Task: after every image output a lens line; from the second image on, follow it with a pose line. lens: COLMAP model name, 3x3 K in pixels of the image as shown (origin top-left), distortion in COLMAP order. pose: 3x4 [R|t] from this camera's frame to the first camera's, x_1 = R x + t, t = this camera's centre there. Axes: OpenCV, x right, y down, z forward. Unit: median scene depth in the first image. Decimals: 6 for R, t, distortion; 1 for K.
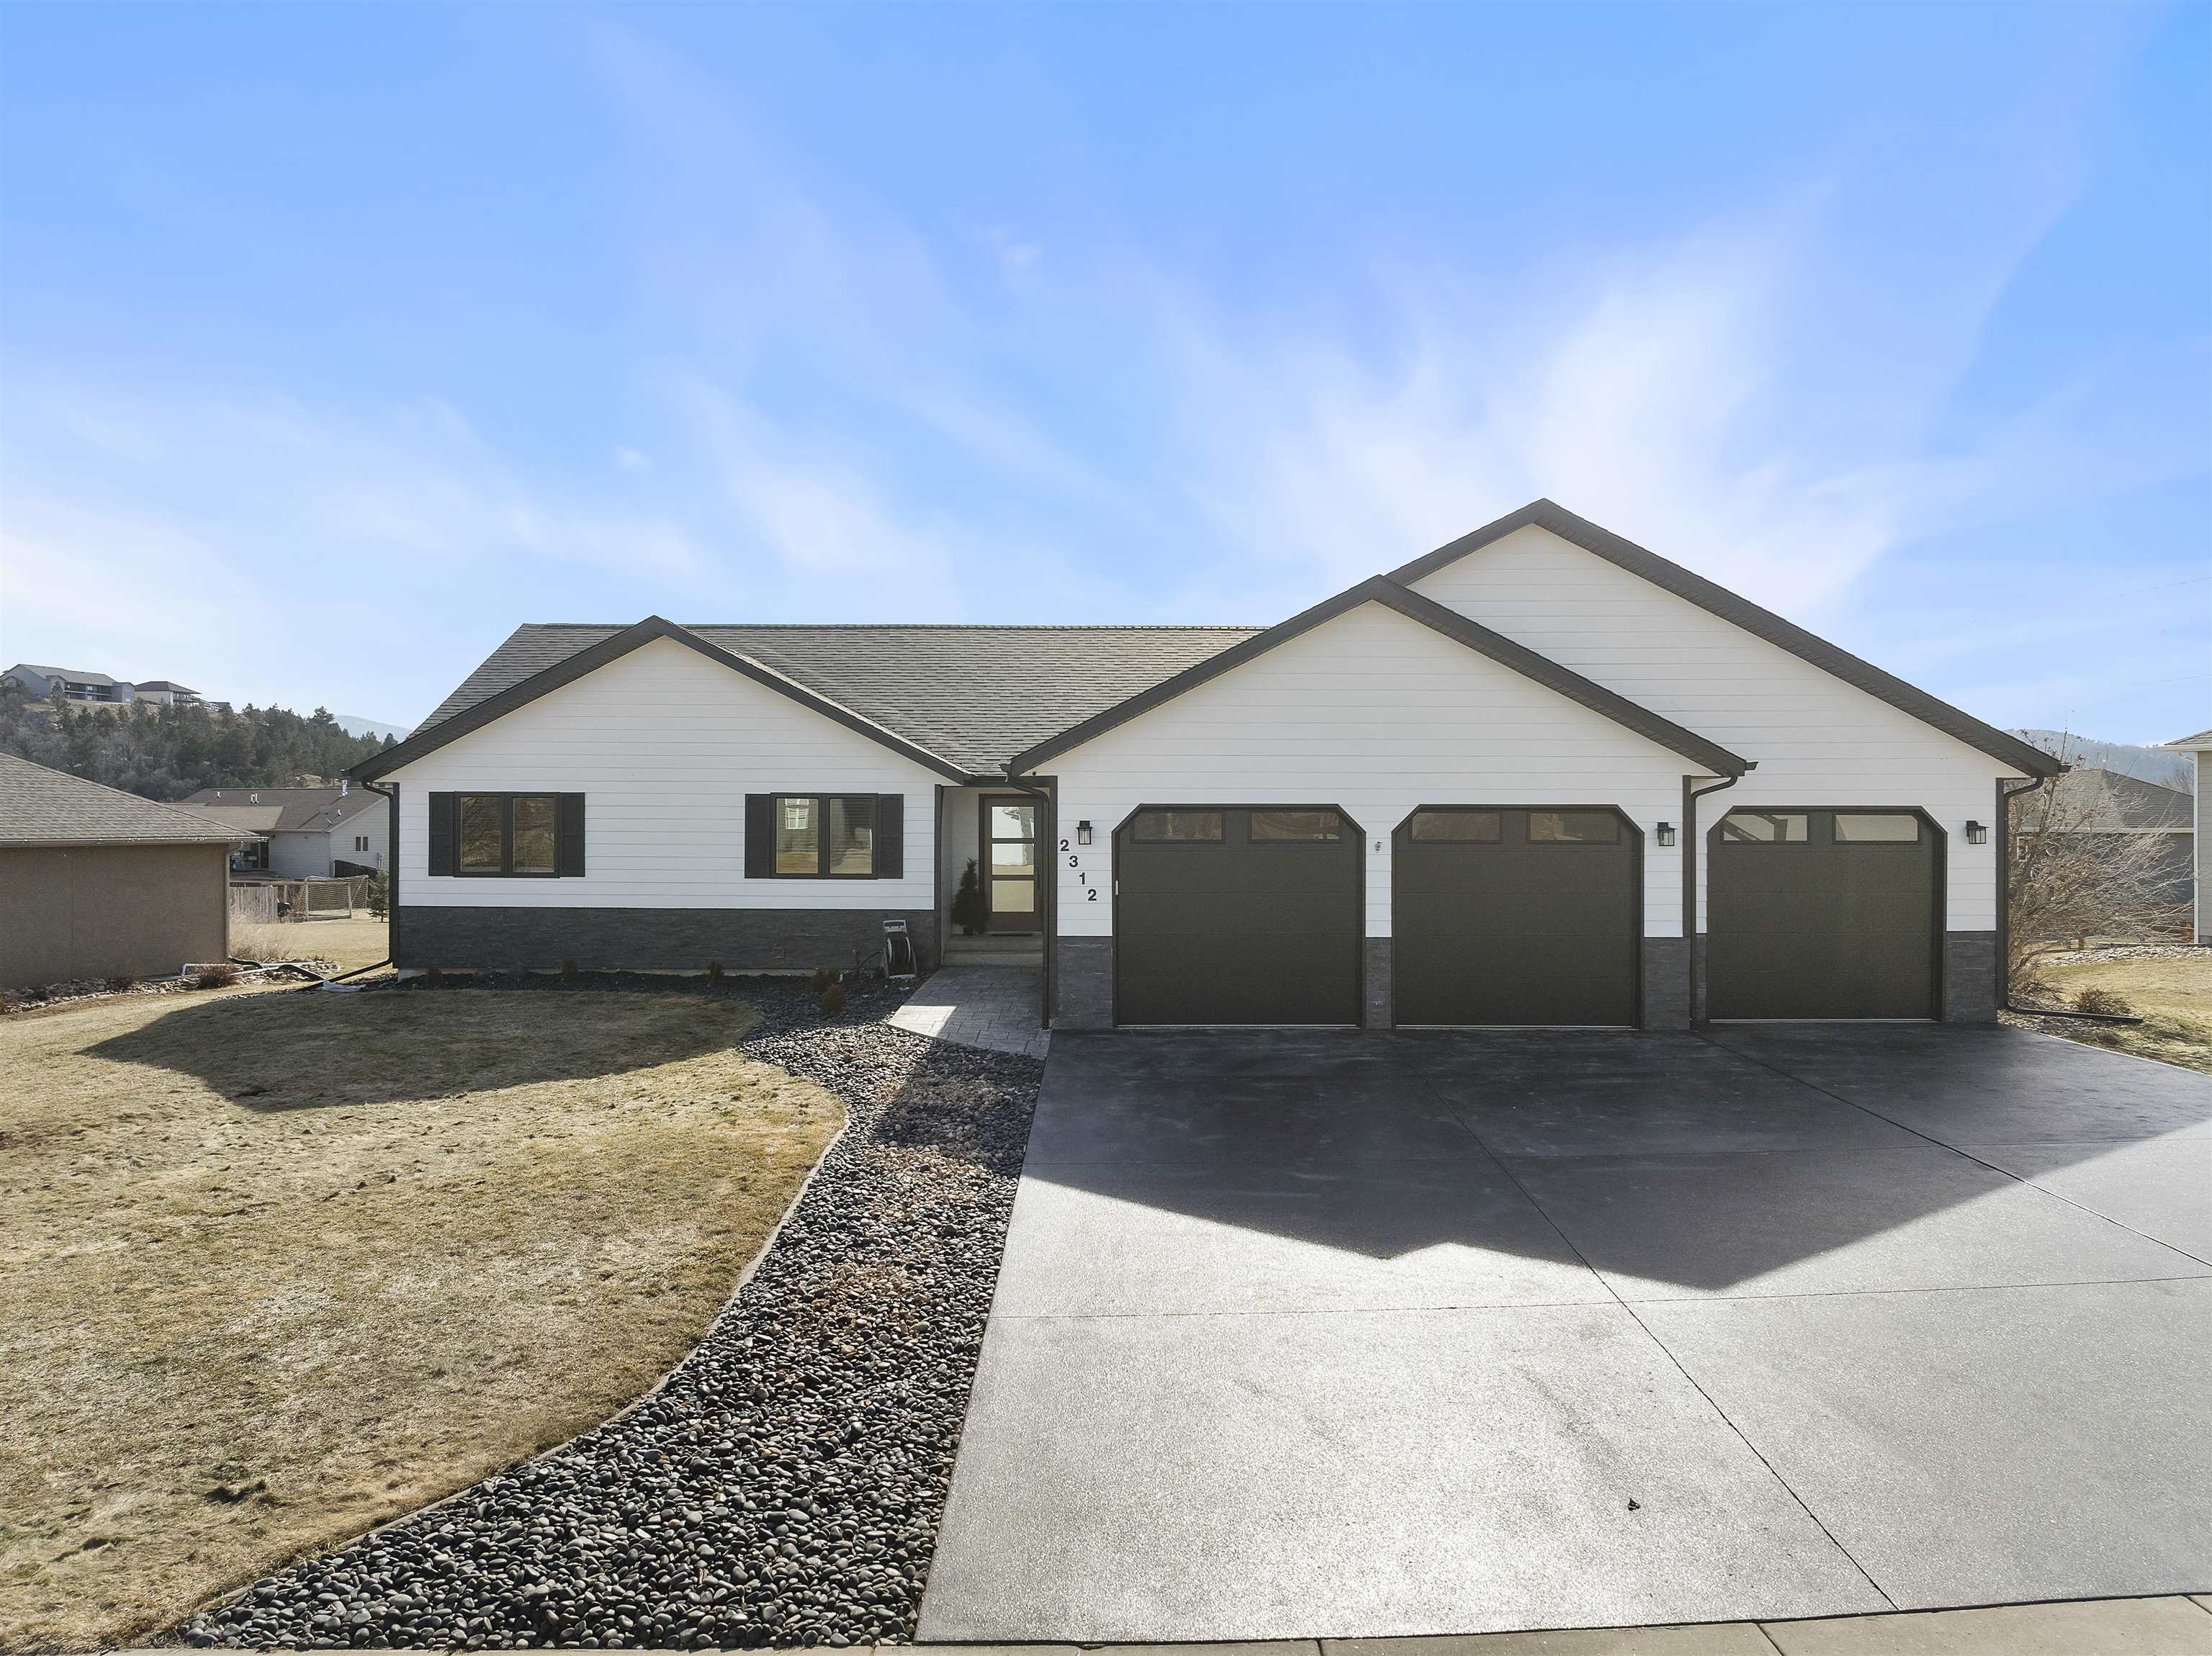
lens RADIAL K [[1539.7, 0, 1106.0], [0, 1539.7, 828.0], [0, 0, 1]] dist [-0.059285, 0.030708]
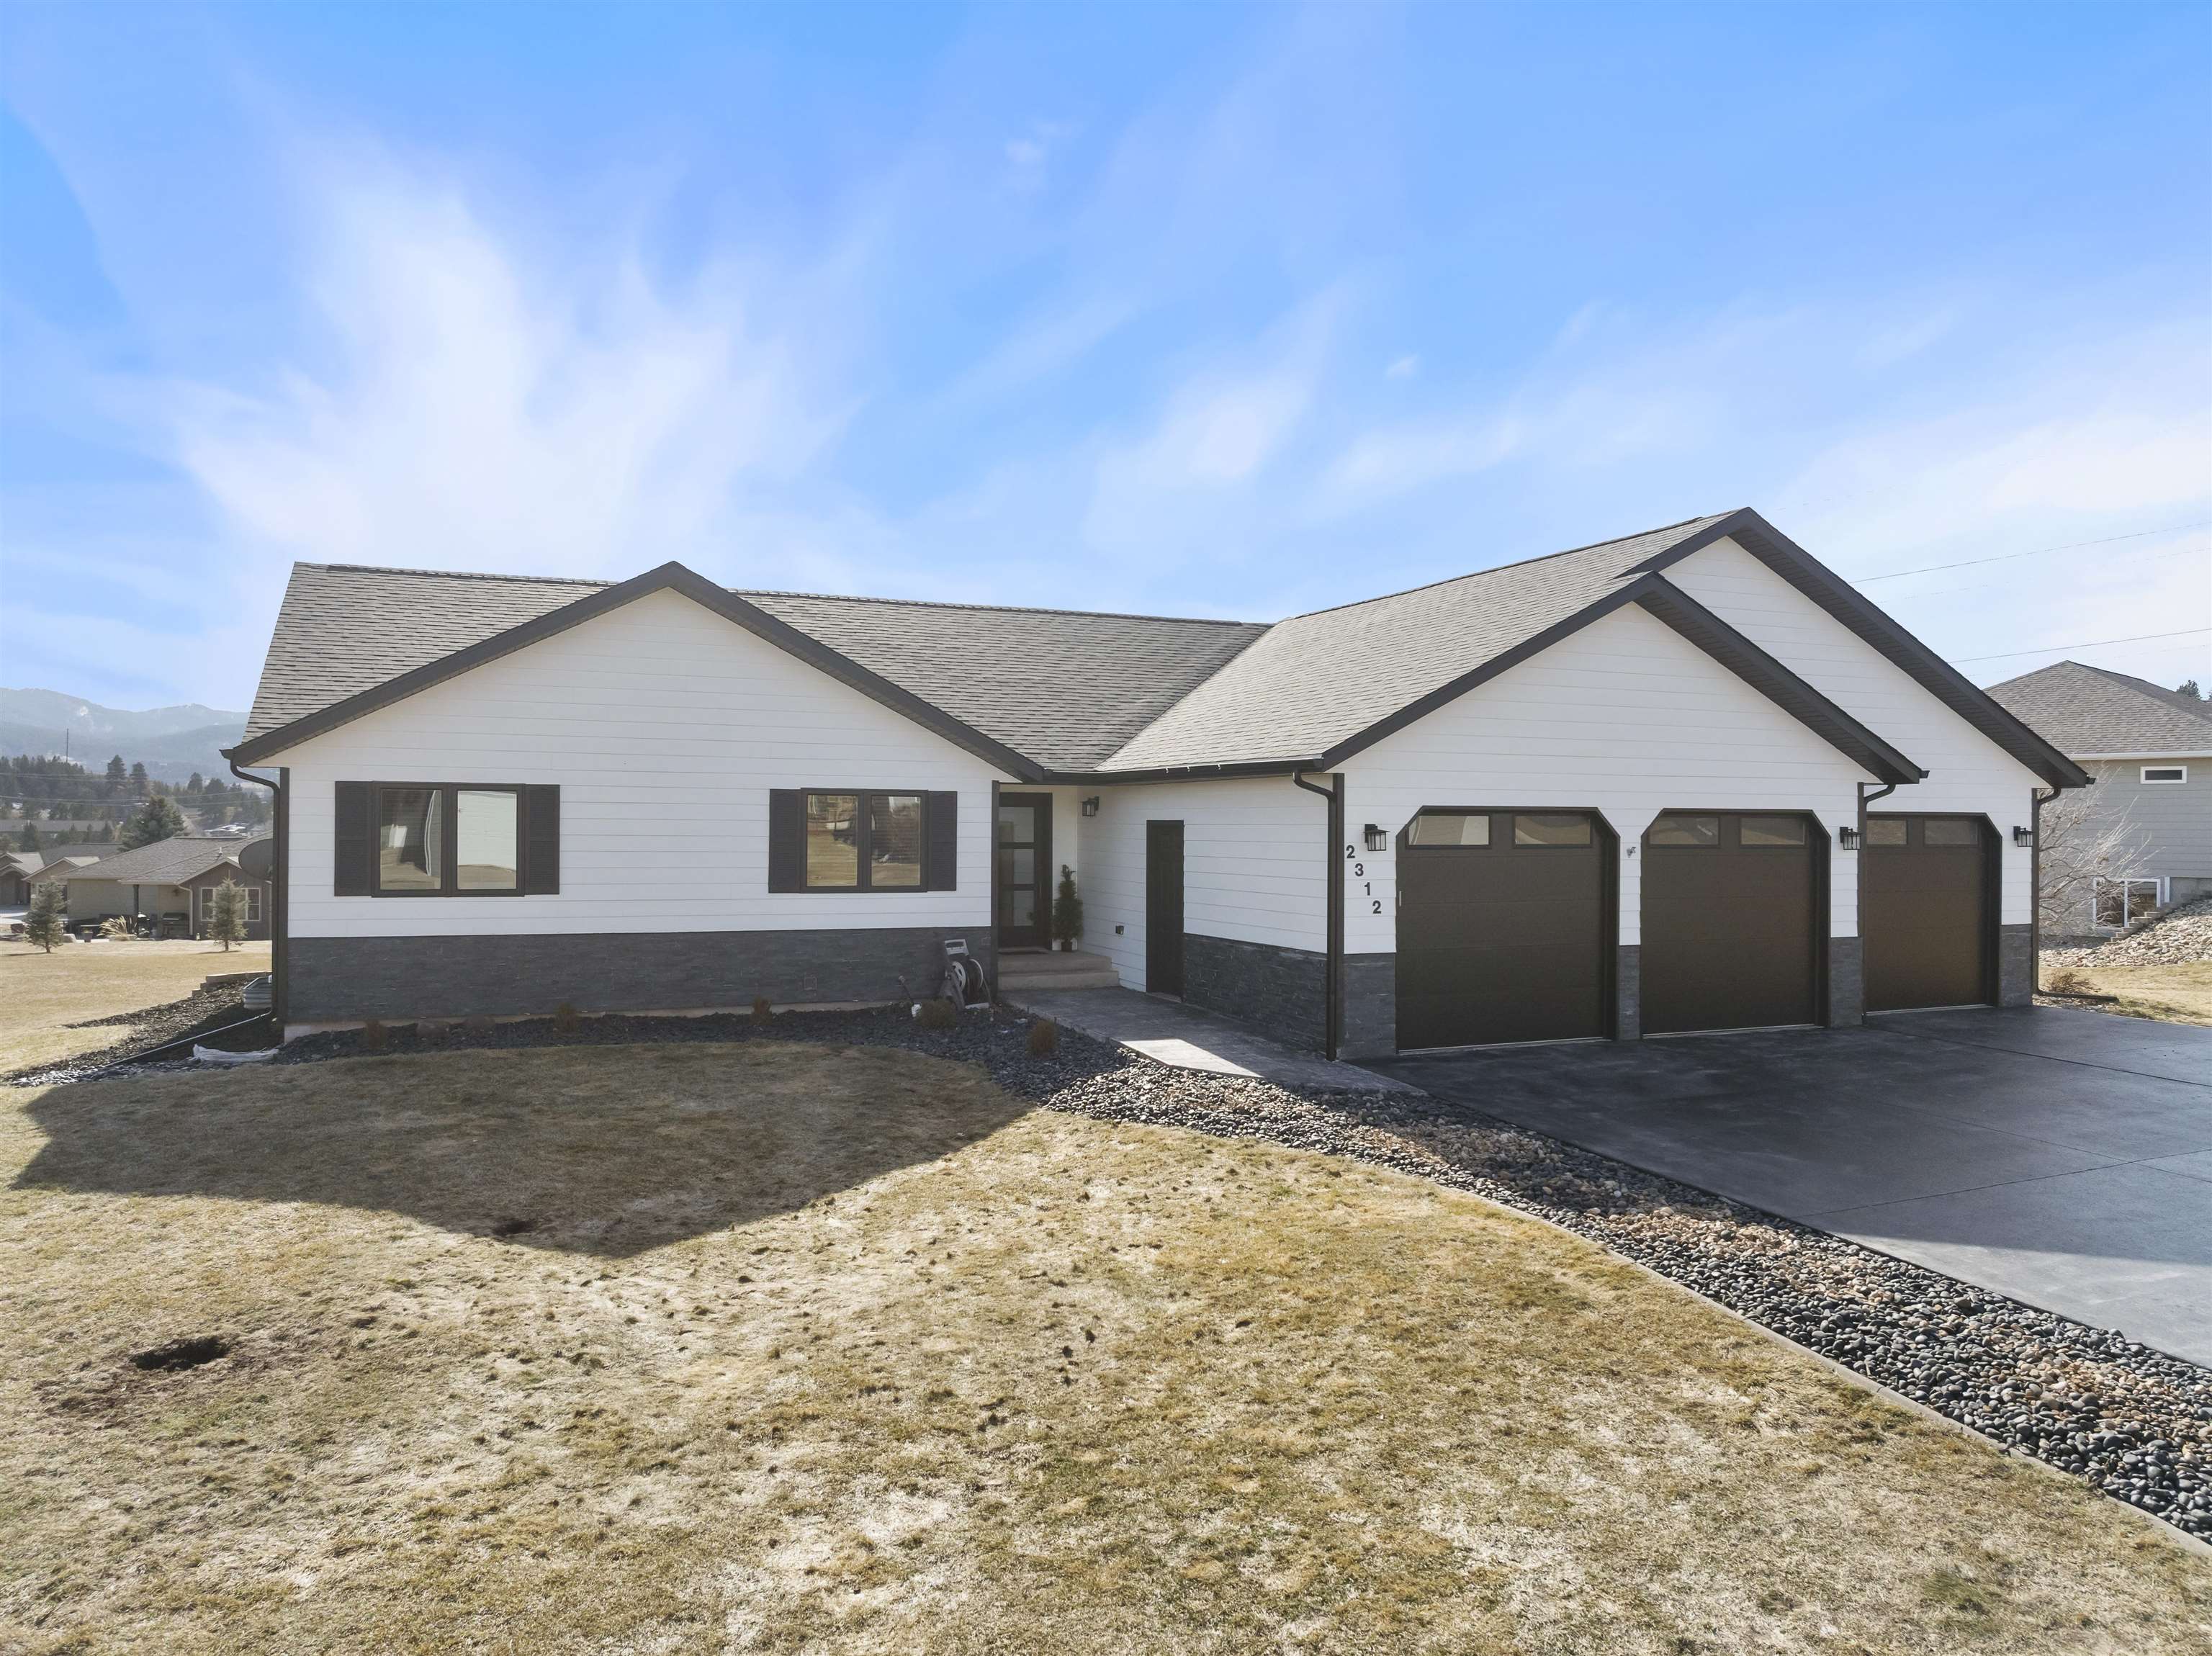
lens RADIAL K [[1539.7, 0, 1106.0], [0, 1539.7, 828.0], [0, 0, 1]] dist [-0.059285, 0.030708]
pose [[0.920038, 0.001590, 0.391826, -0.491535], [-0.001702, 0.999999, -0.000063, -0.002187], [-0.391825, -0.000609, 0.920039, 0.232231]]
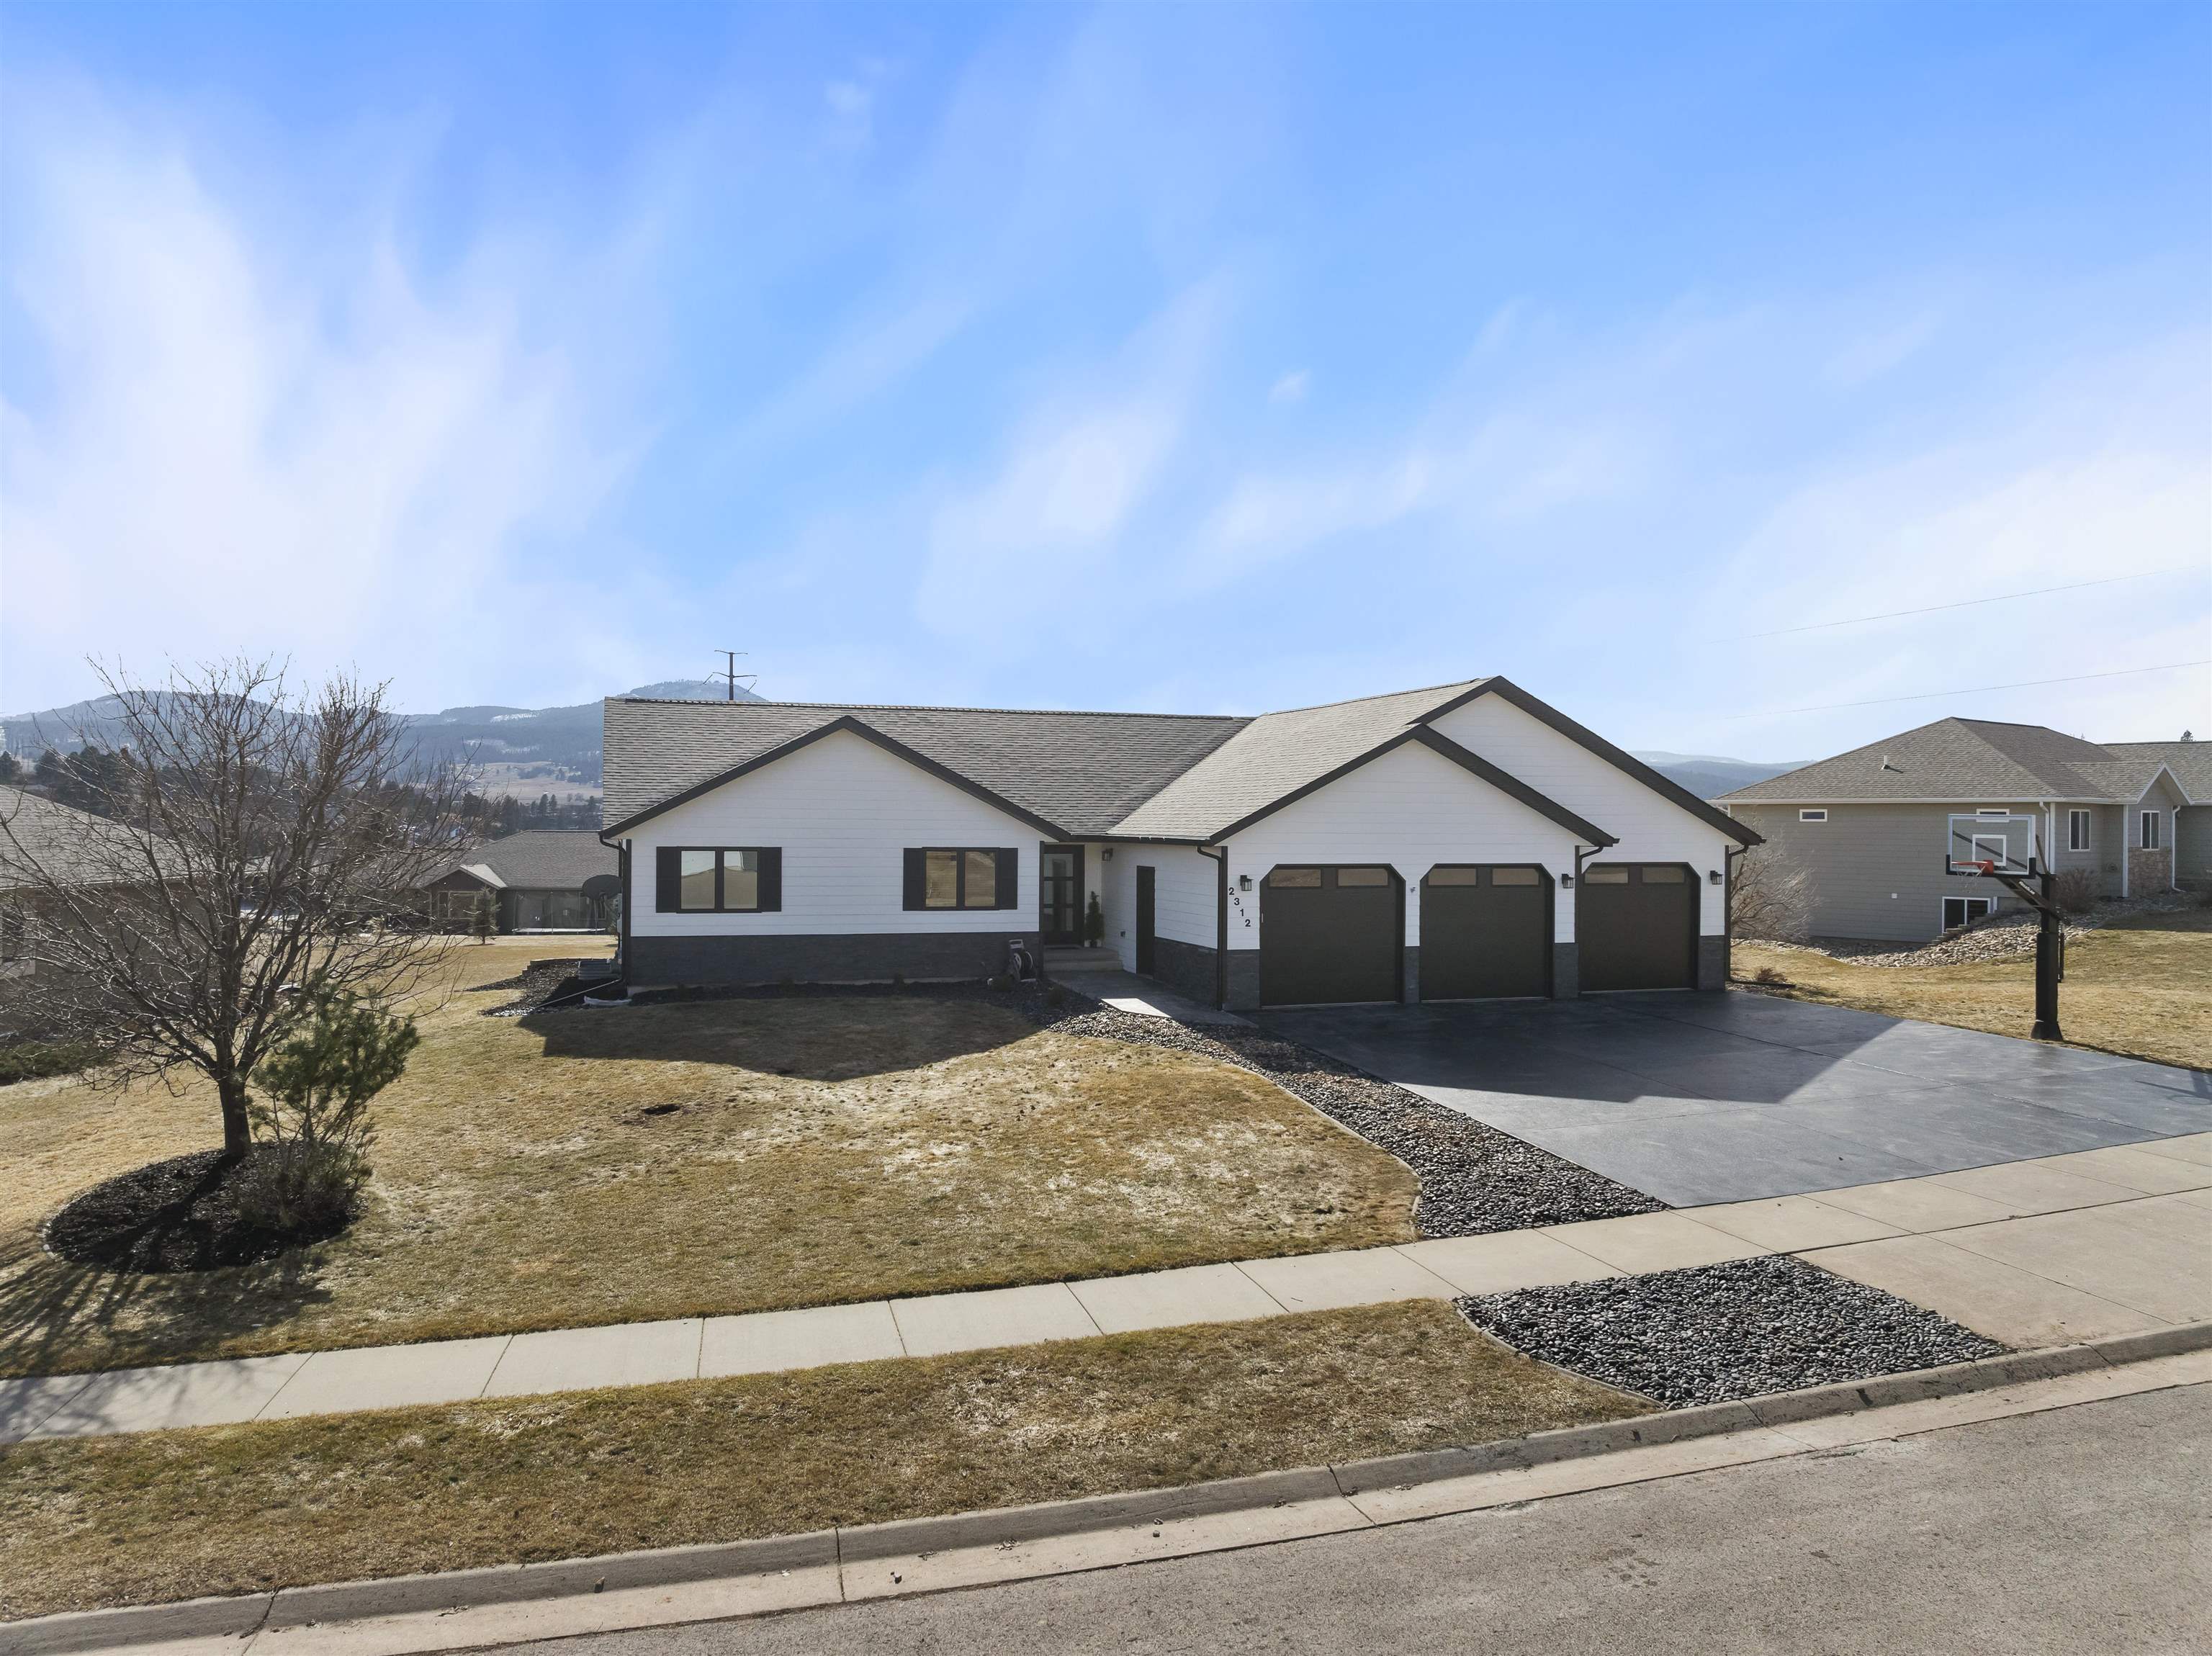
lens RADIAL K [[1519.3, 0, 1106.0], [0, 1519.3, 828.0], [0, 0, 1]] dist [-0.030359, 0.002083]
pose [[0.950280, 0.002809, 0.311385, -0.606847], [-0.003055, 0.999995, 0.000301, -0.051134], [-0.311383, -0.001238, 0.950284, -0.402772]]
